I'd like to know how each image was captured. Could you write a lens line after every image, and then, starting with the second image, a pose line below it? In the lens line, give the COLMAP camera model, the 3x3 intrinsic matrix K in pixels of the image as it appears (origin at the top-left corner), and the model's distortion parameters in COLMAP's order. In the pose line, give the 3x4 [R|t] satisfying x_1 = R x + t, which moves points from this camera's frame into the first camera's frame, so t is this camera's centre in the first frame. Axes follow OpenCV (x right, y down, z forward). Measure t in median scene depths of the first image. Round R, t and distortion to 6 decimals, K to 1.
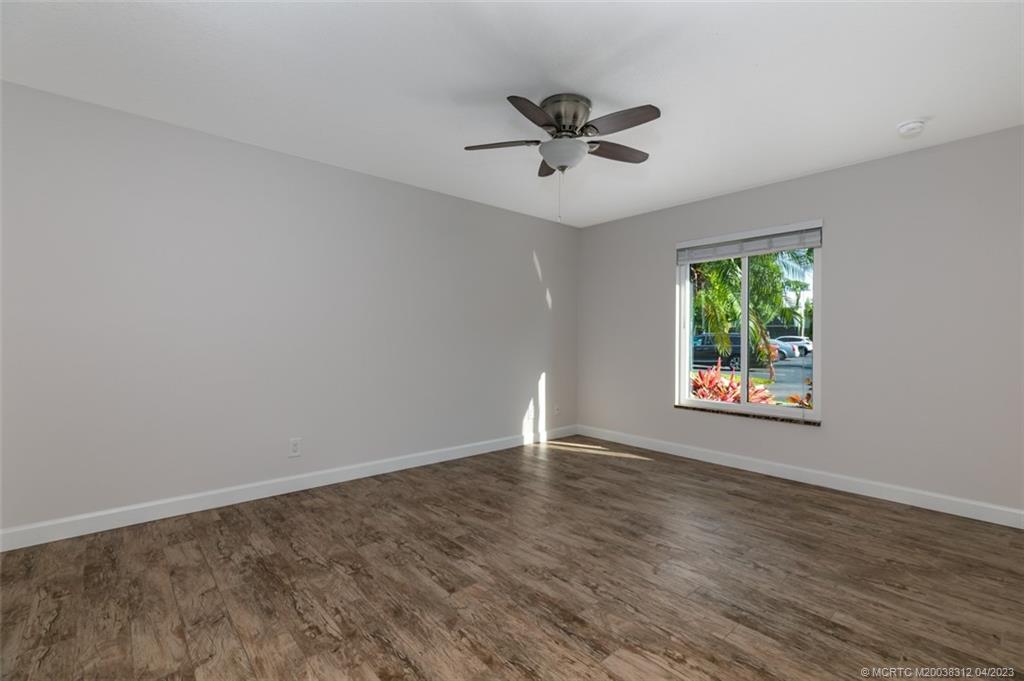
lens RADIAL K [[458.0, 0, 512.0], [0, 458.0, 340.5], [0, 0, 1]] dist [0.002662, 0.000351]
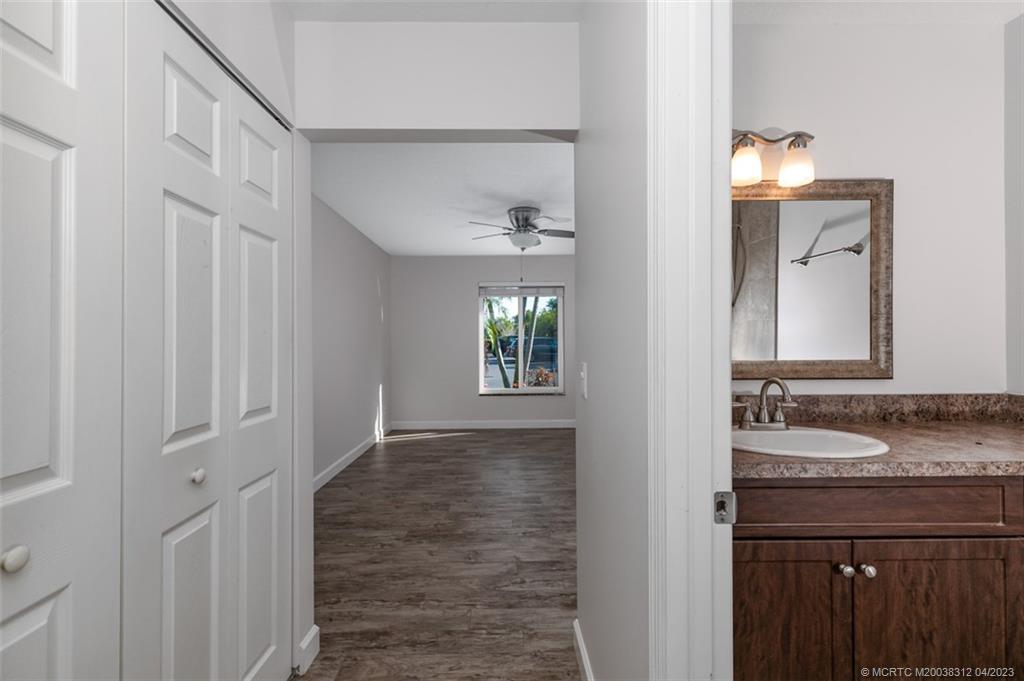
lens RADIAL K [[458.0, 0, 512.0], [0, 458.0, 340.5], [0, 0, 1]] dist [0.002662, 0.000351]
pose [[0.651826, -0.013814, 0.758243, -1.322666], [0.016253, 0.999859, 0.004243, -0.066491], [-0.758194, 0.009558, 0.651958, -0.050099]]
